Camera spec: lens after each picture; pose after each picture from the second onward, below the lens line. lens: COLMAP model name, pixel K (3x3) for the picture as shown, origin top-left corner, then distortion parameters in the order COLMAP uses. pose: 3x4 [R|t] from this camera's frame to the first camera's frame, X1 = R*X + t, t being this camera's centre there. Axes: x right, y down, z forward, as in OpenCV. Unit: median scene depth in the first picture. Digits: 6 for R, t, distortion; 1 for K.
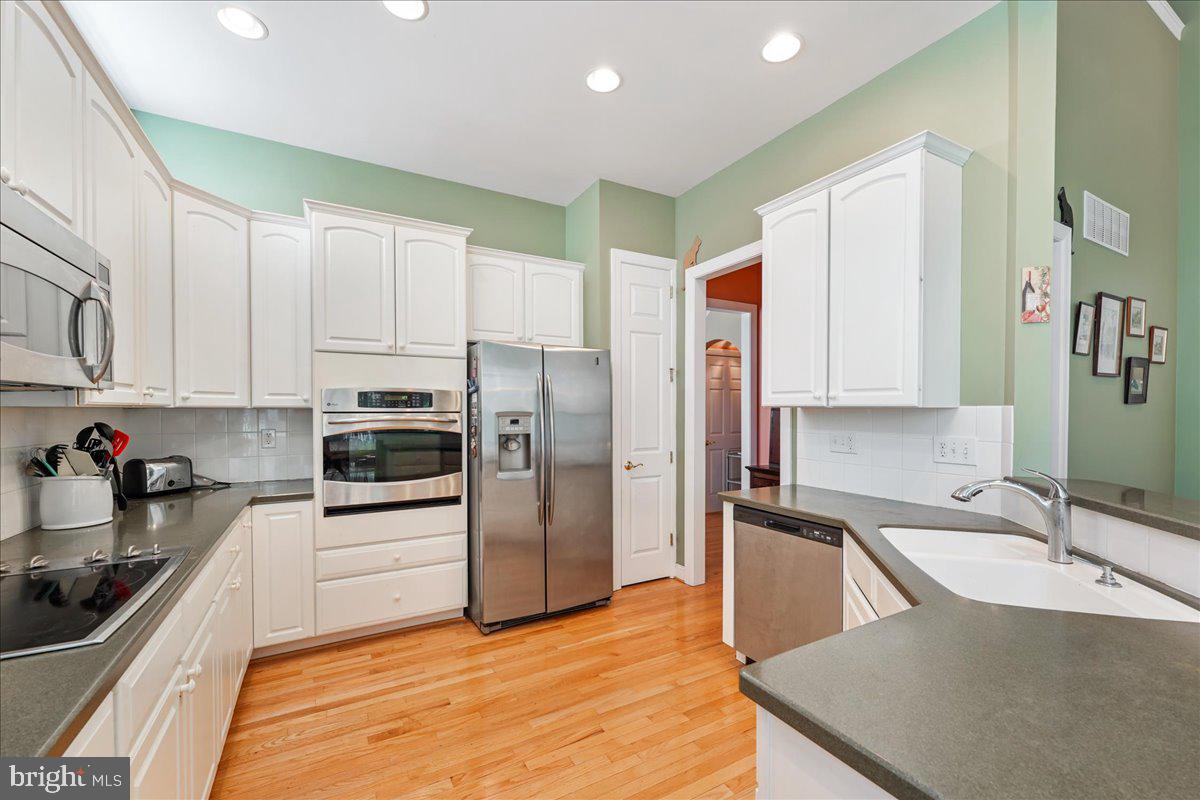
lens RADIAL K [[494.2, 0, 603.8], [0, 494.2, 418.6], [0, 0, 1]] dist [-0.004853, -0.000175]
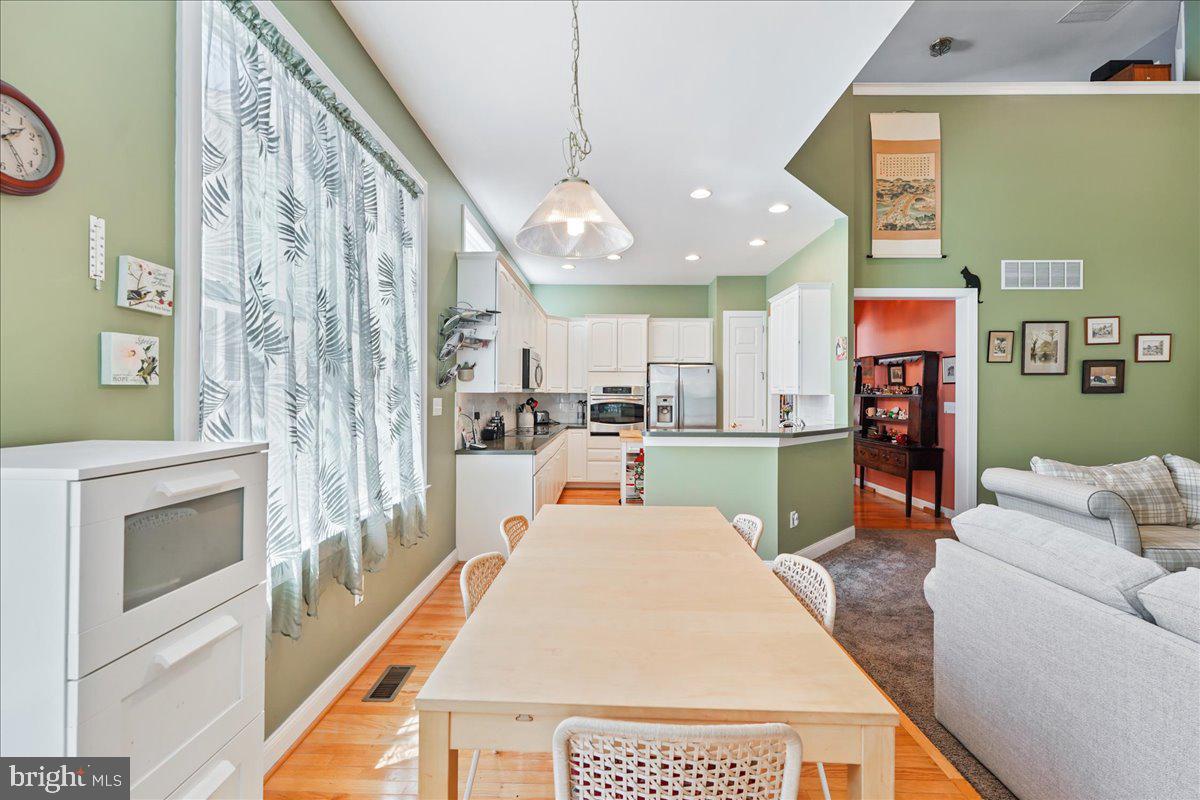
lens RADIAL K [[494.2, 0, 597.3], [0, 494.2, 396.7], [0, 0, 1]] dist [-0.004853, -0.000175]
pose [[0.863988, 0.008725, -0.503437, 0.675691], [-0.016952, 0.999787, -0.011766, 0.021804], [0.503227, 0.018700, 0.863952, -1.076579]]
